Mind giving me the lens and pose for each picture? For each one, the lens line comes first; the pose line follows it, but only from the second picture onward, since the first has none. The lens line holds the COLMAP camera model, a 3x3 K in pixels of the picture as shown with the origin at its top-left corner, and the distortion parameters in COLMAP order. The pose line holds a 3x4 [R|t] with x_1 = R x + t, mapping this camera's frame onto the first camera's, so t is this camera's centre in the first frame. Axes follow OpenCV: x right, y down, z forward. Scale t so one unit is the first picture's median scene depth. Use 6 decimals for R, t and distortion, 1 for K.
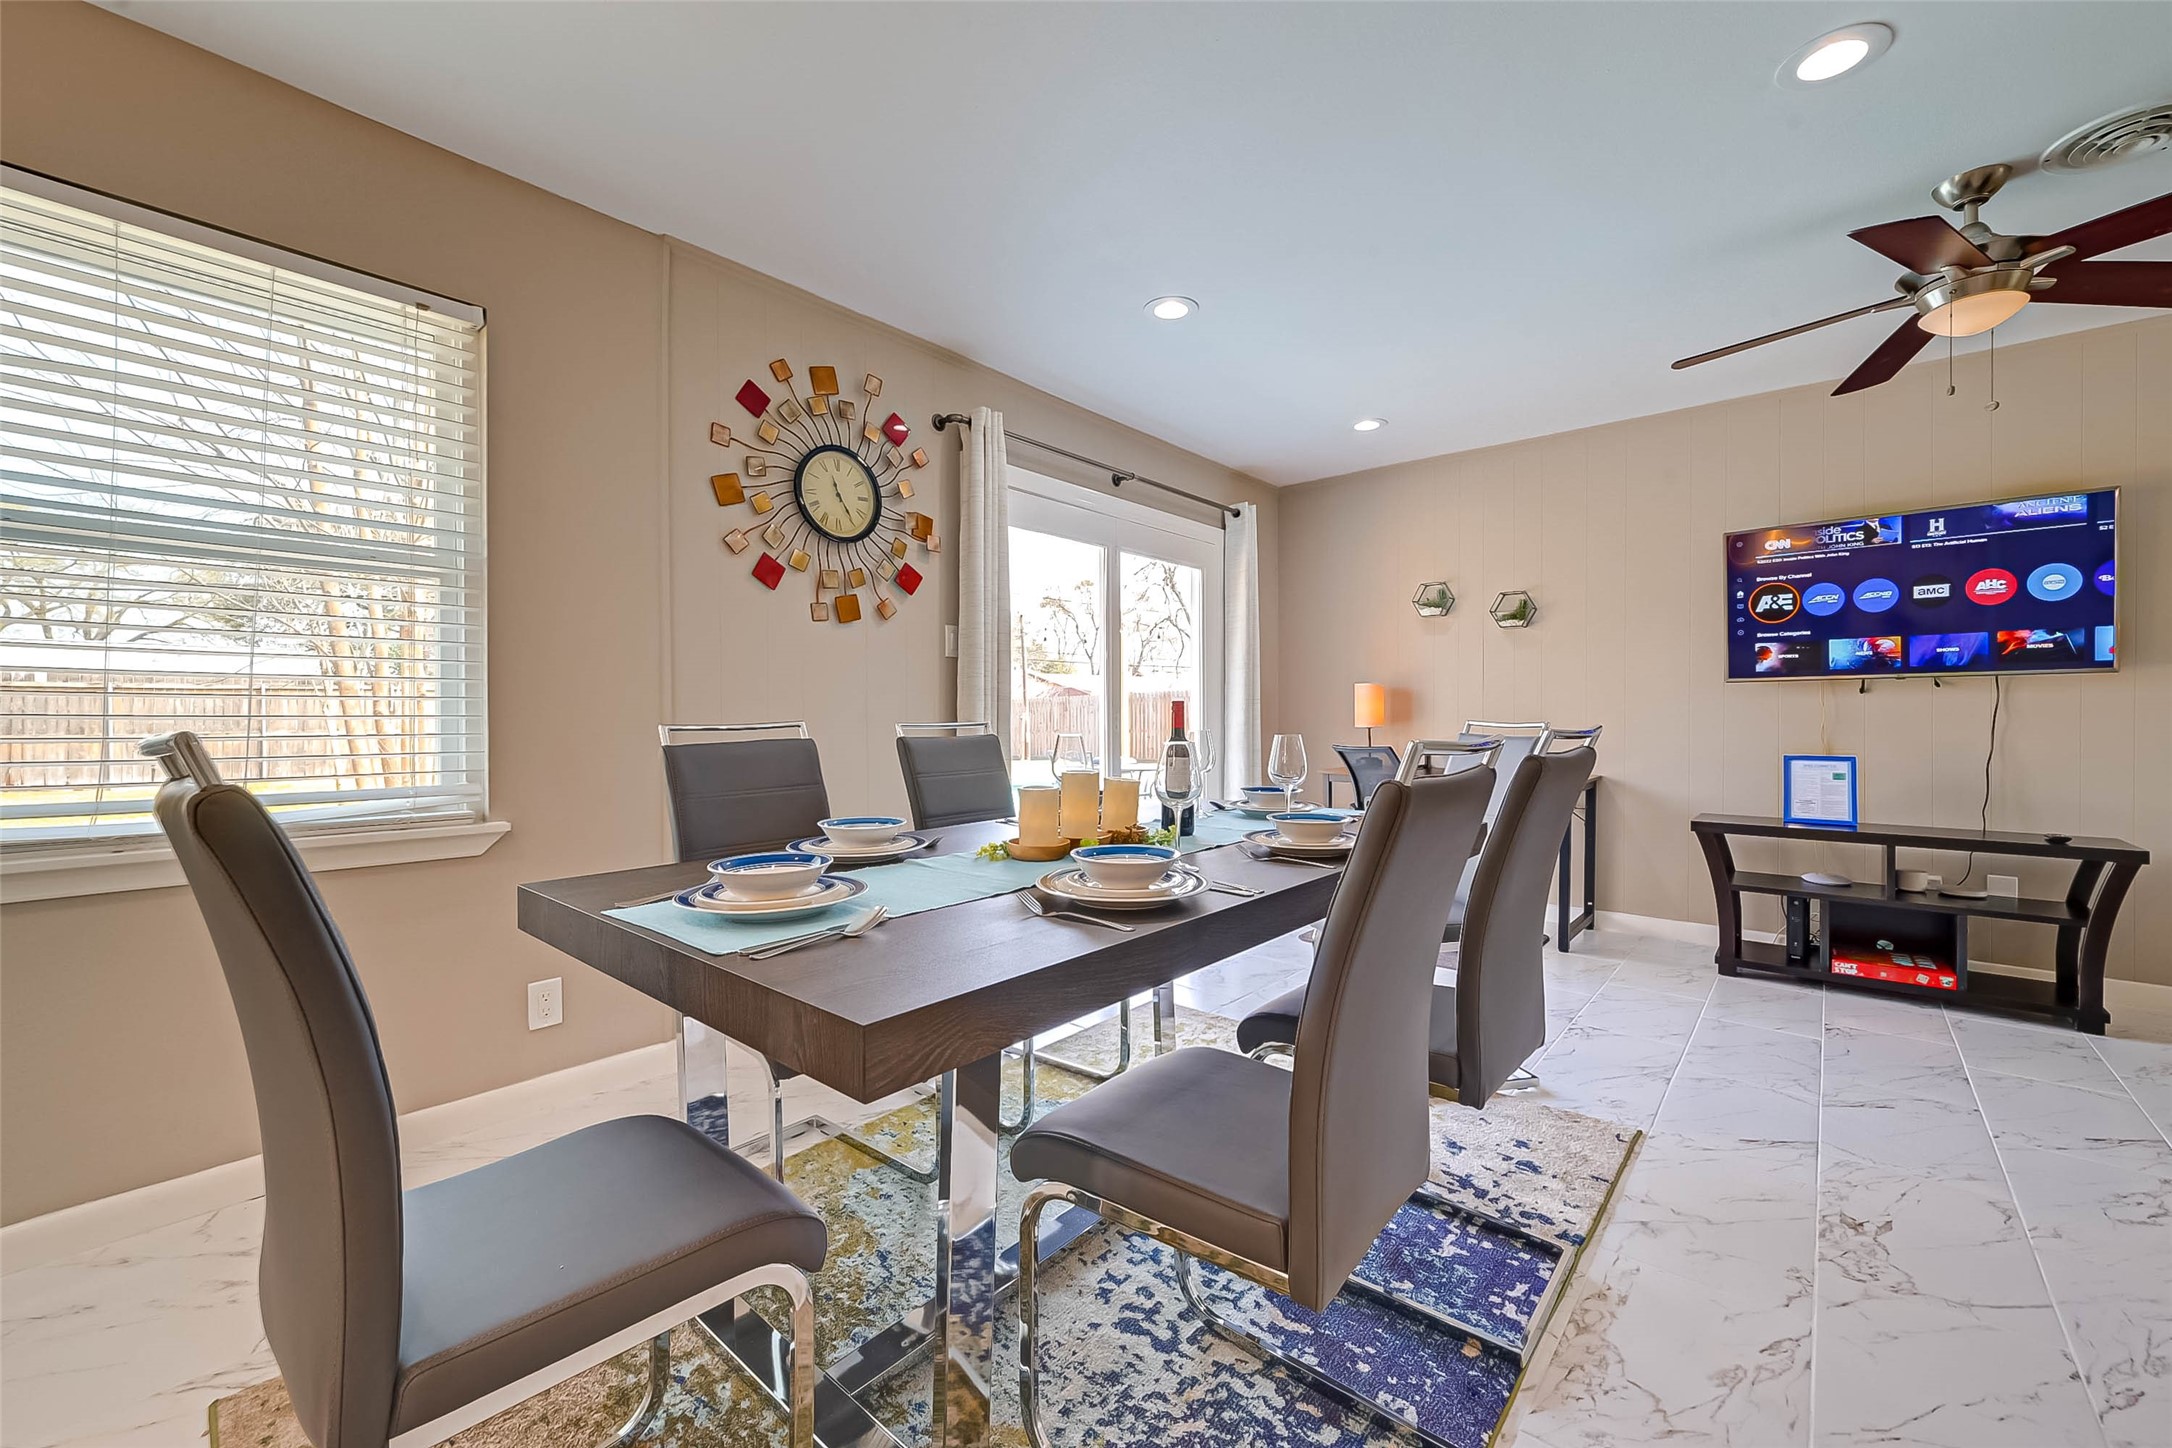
lens RADIAL K [[891.6, 0, 1091.5], [0, 891.6, 729.6], [0, 0, 1]] dist [-0.004658, -0.000190]
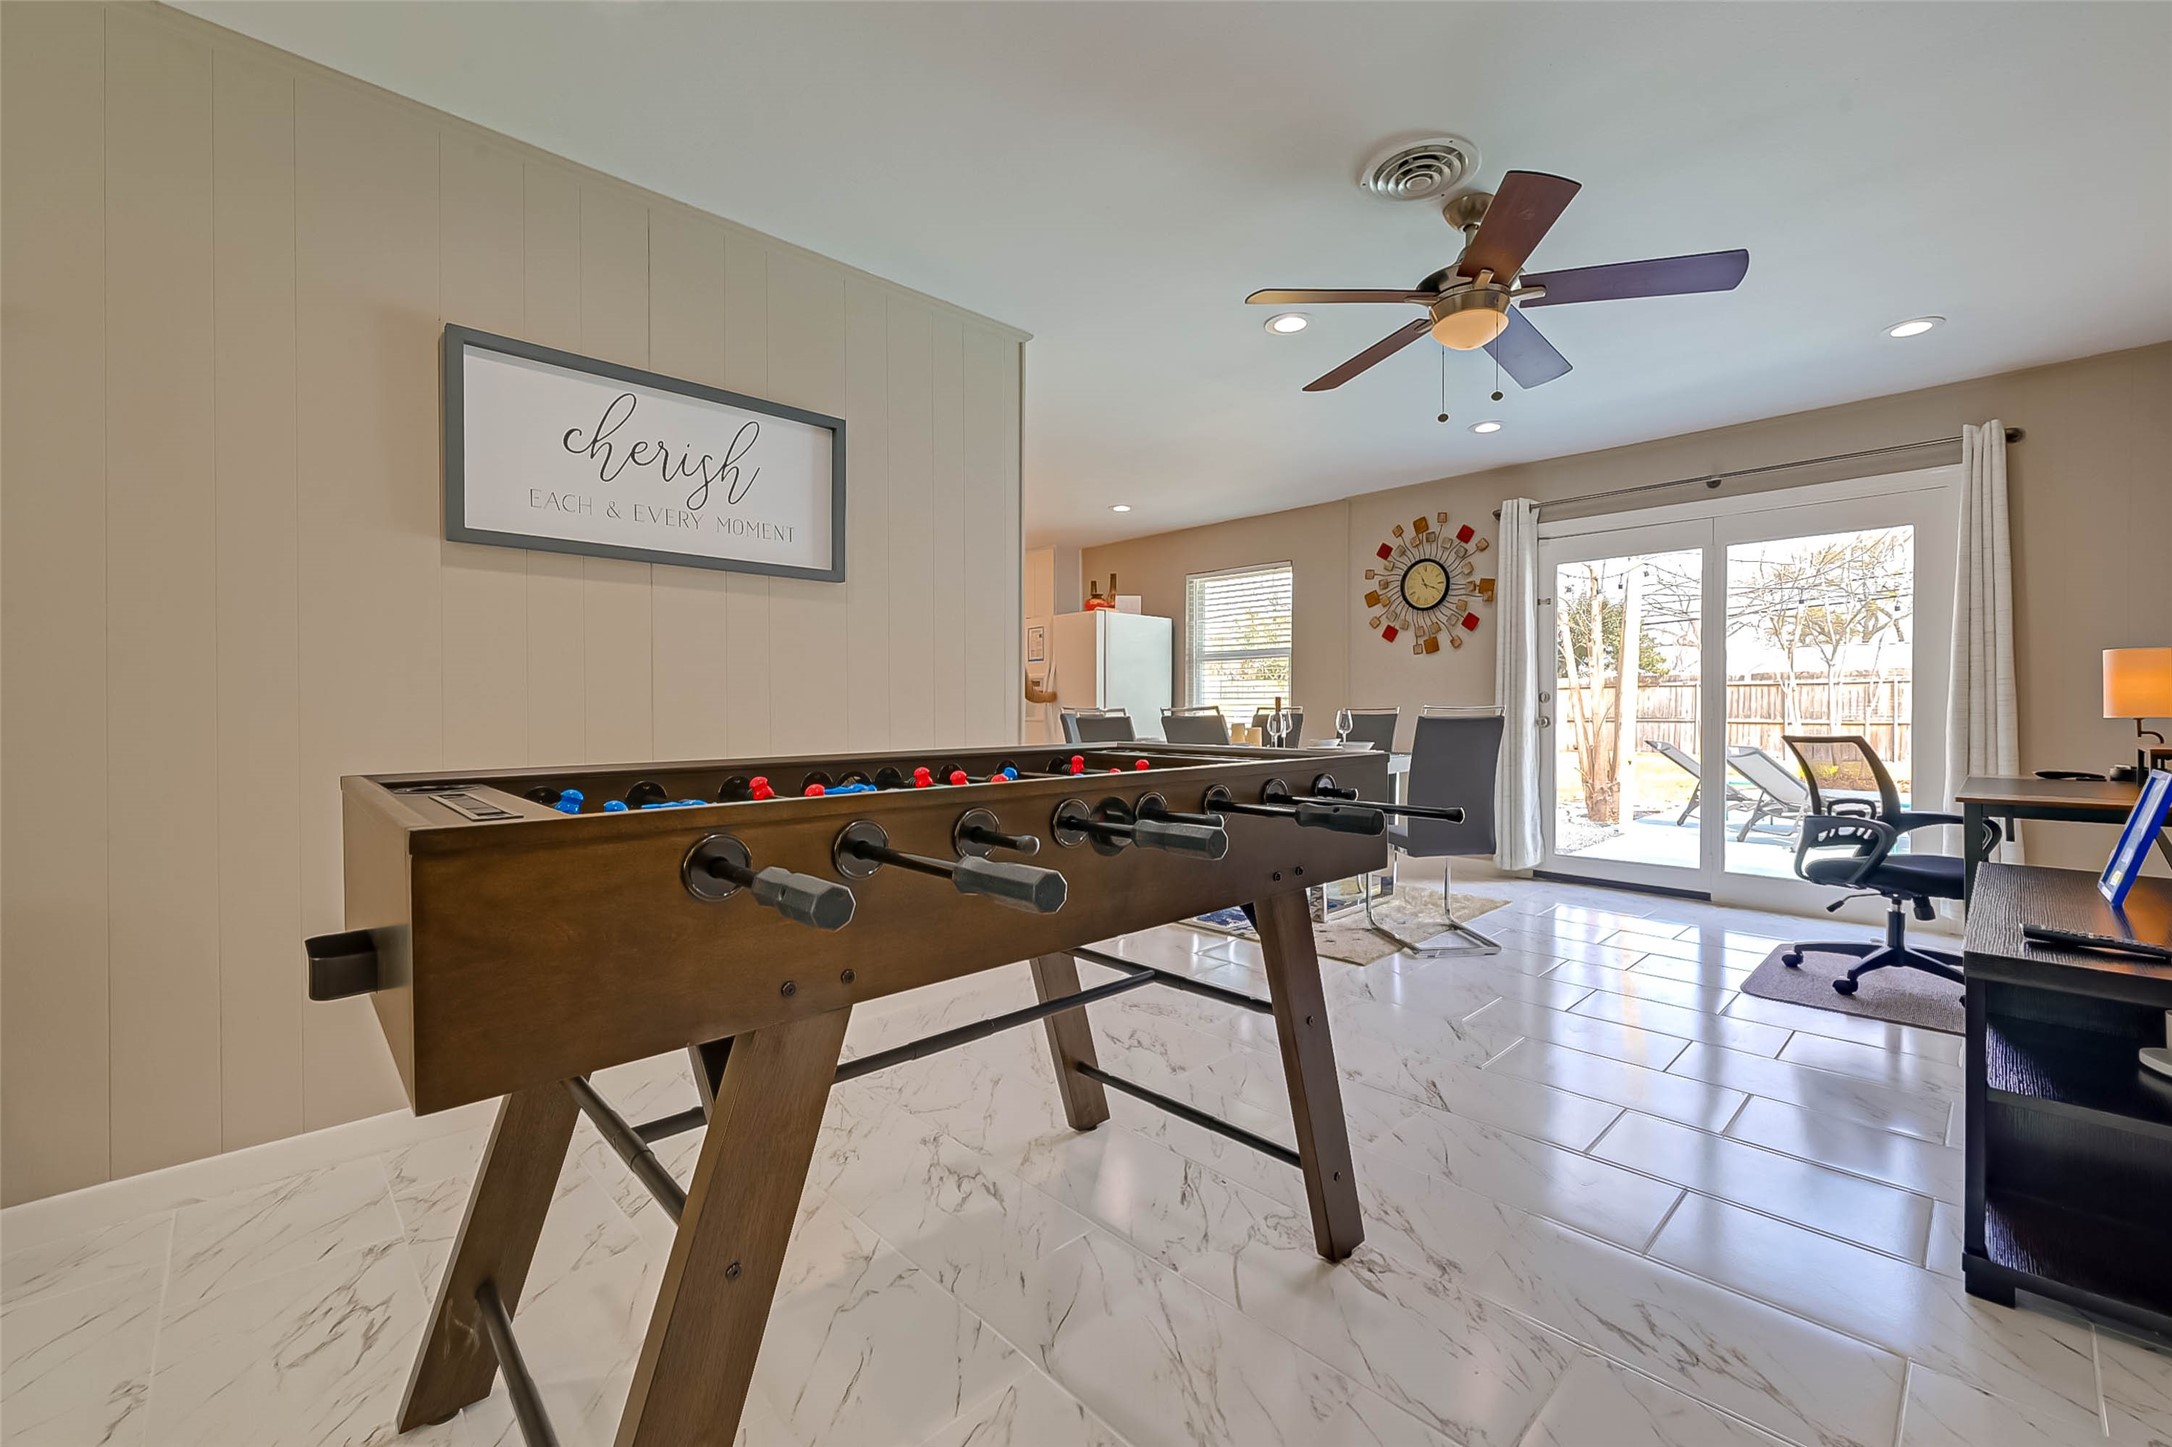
lens RADIAL K [[891.6, 0, 1092.9], [0, 891.6, 713.6], [0, 0, 1]] dist [-0.004658, -0.000190]
pose [[-0.106902, -0.004093, -0.994261, 1.632911], [-0.020086, 0.999796, -0.001956, 0.021798], [0.994067, 0.019762, -0.106962, 0.517375]]
